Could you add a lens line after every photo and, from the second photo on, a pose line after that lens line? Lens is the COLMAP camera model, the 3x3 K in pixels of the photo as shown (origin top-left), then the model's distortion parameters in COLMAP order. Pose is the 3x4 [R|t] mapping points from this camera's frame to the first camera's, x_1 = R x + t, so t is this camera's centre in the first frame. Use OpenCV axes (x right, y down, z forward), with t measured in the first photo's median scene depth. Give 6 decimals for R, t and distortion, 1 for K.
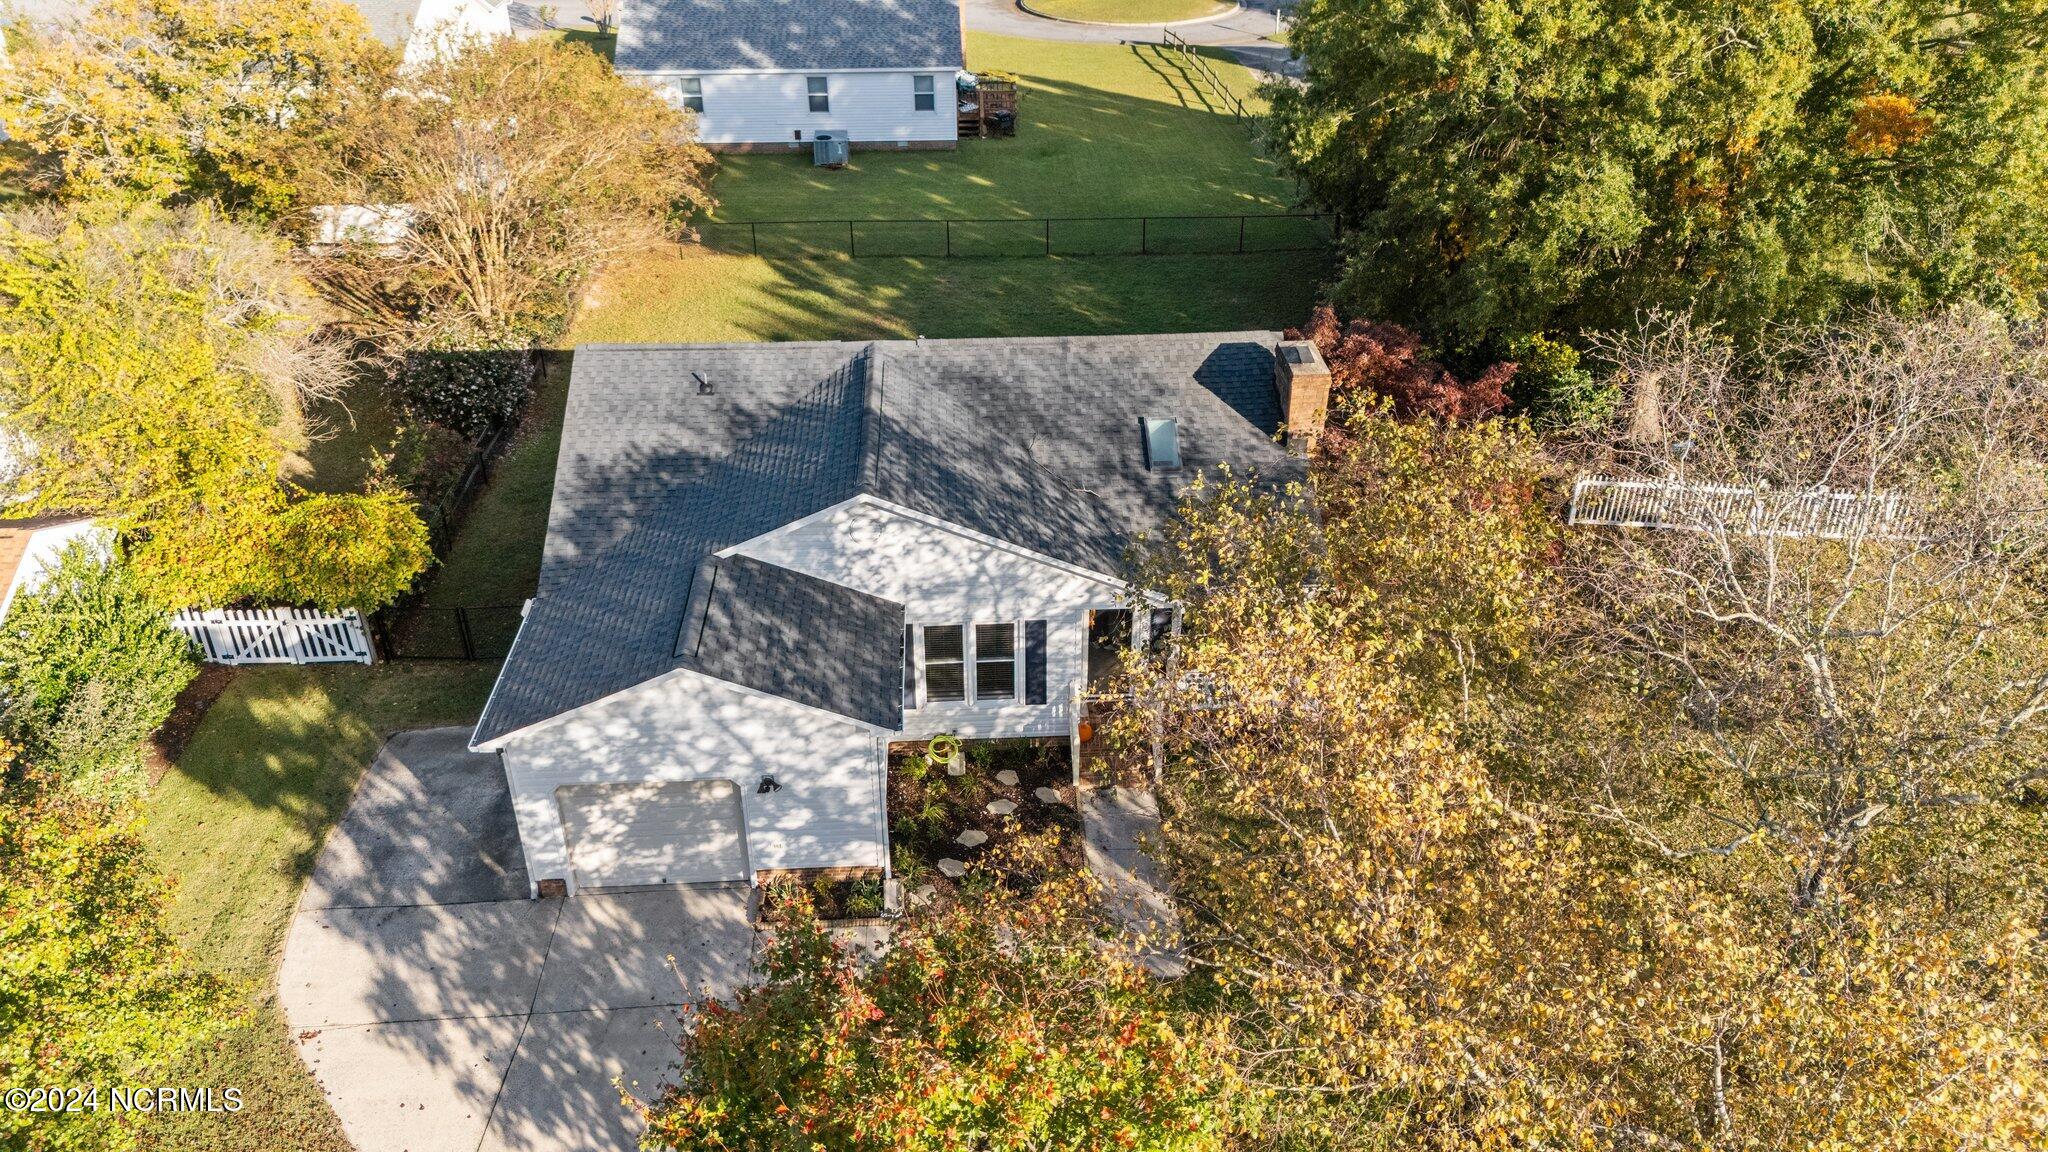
lens RADIAL K [[1503.6, 0, 1023.1], [0, 1503.6, 586.1], [0, 0, 1]] dist [0.005966, -0.001760]
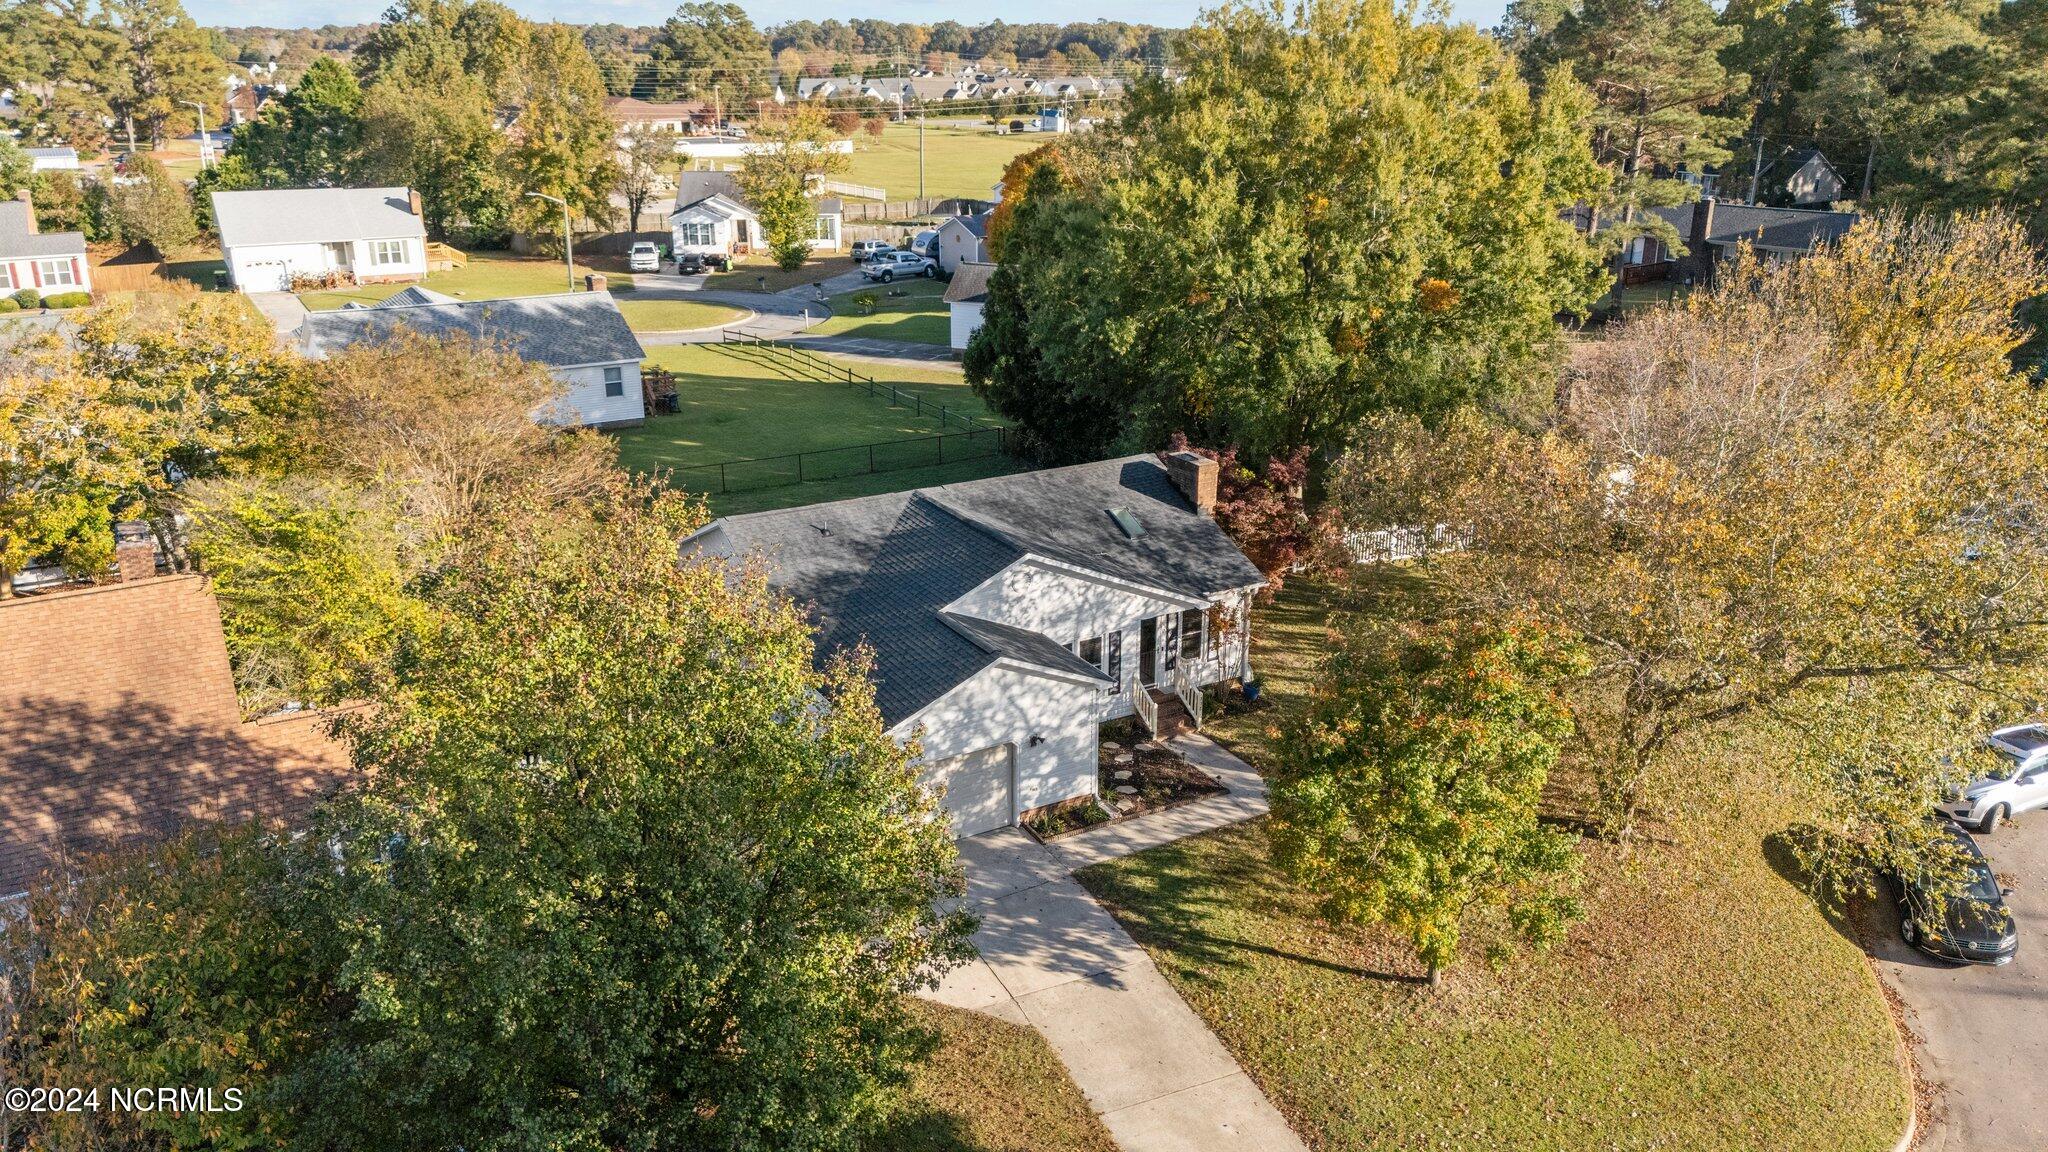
lens RADIAL K [[1503.6, 0, 1021.5], [0, 1503.6, 568.1], [0, 0, 1]] dist [0.005966, -0.001760]
pose [[0.895359, -0.145935, 0.420755, -0.715163], [0.232207, 0.959173, -0.161453, 0.187139], [-0.380015, 0.242261, 0.892692, -0.339042]]
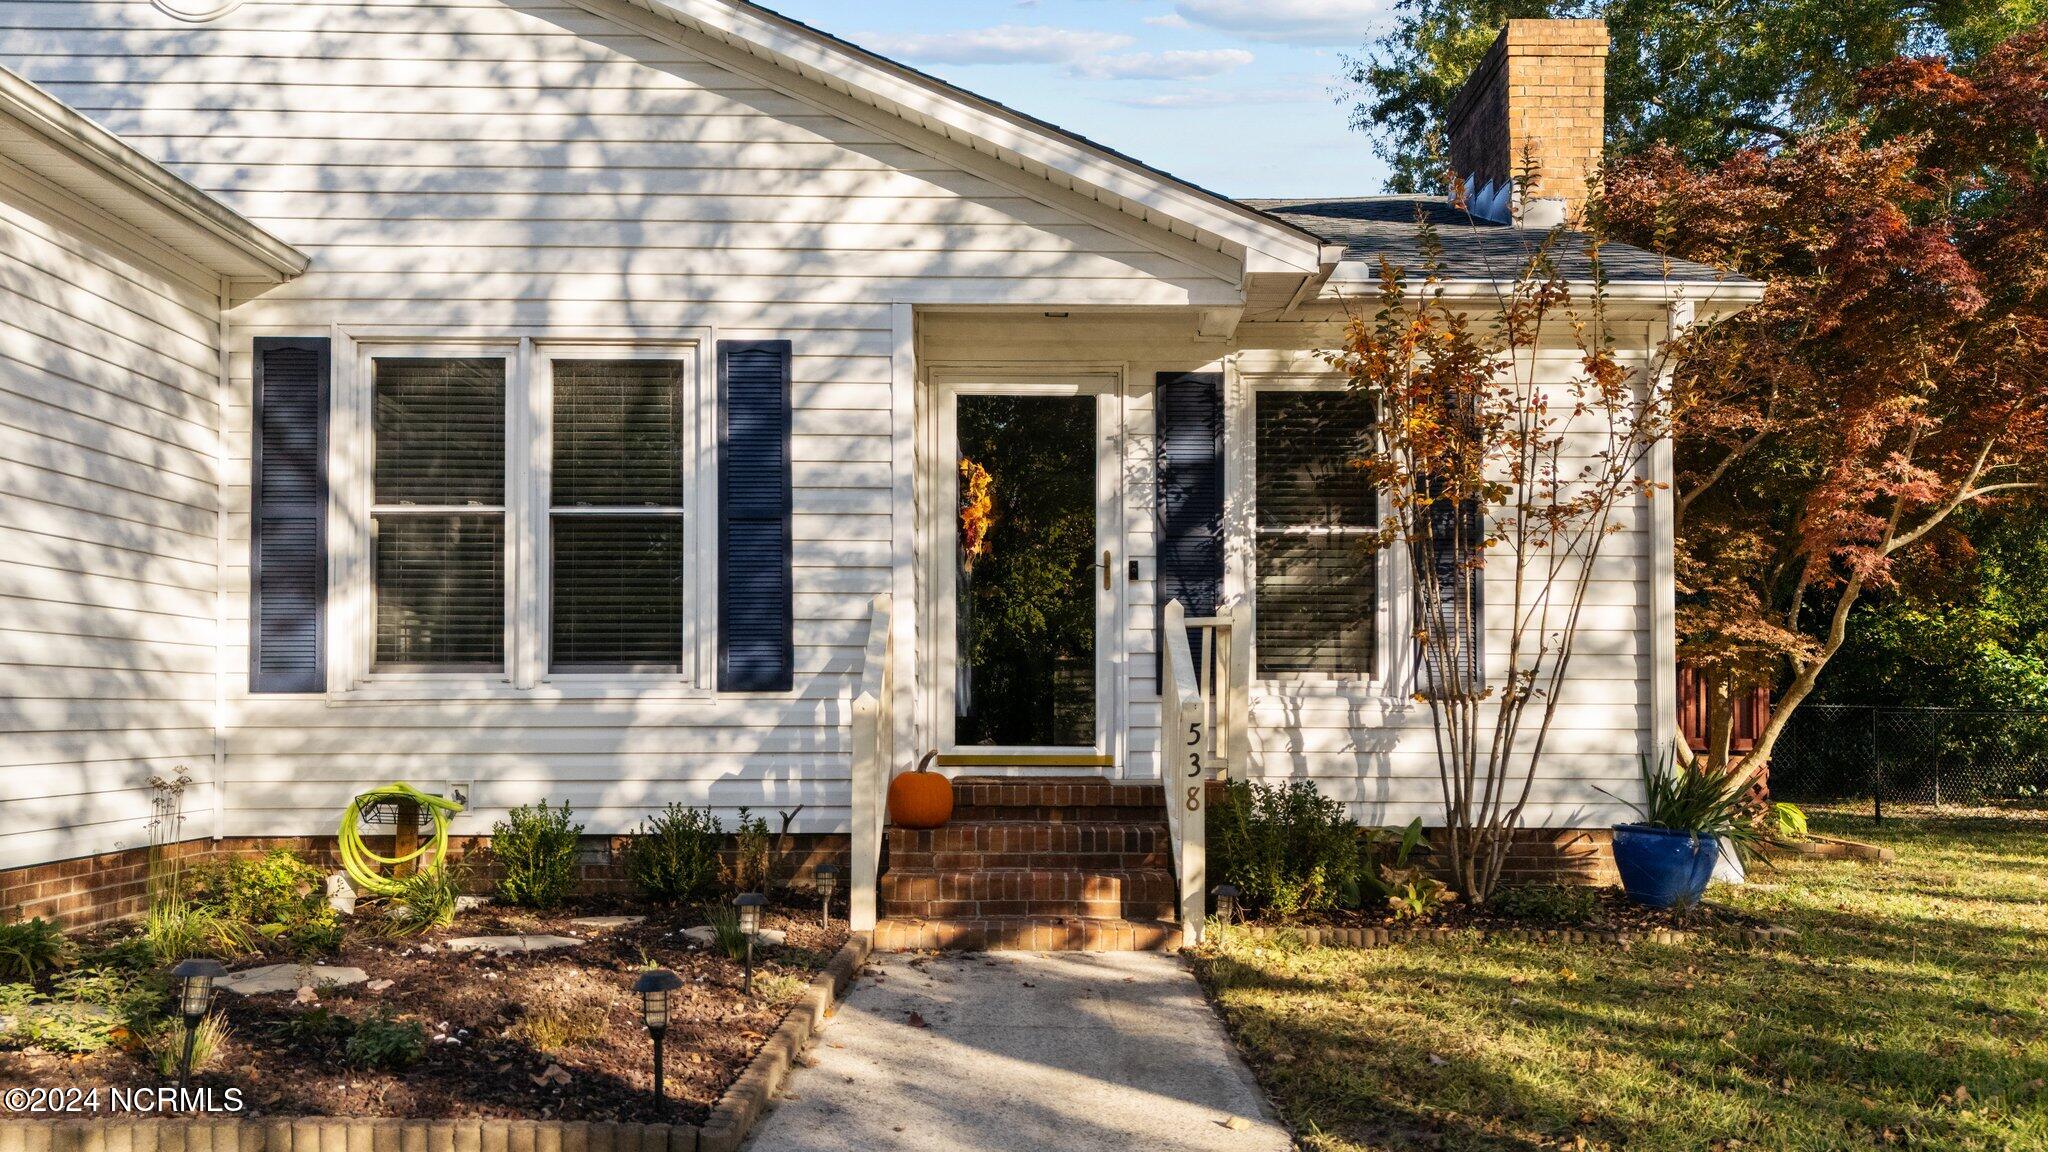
lens RADIAL K [[1503.6, 0, 1019.9], [0, 1503.6, 589.5], [0, 0, 1]] dist [0.005966, -0.001760]
pose [[0.999216, 0.012868, -0.037450, 0.071433], [-0.031587, 0.829370, -0.557806, 0.227405], [0.023882, 0.558552, 0.829126, 0.799065]]
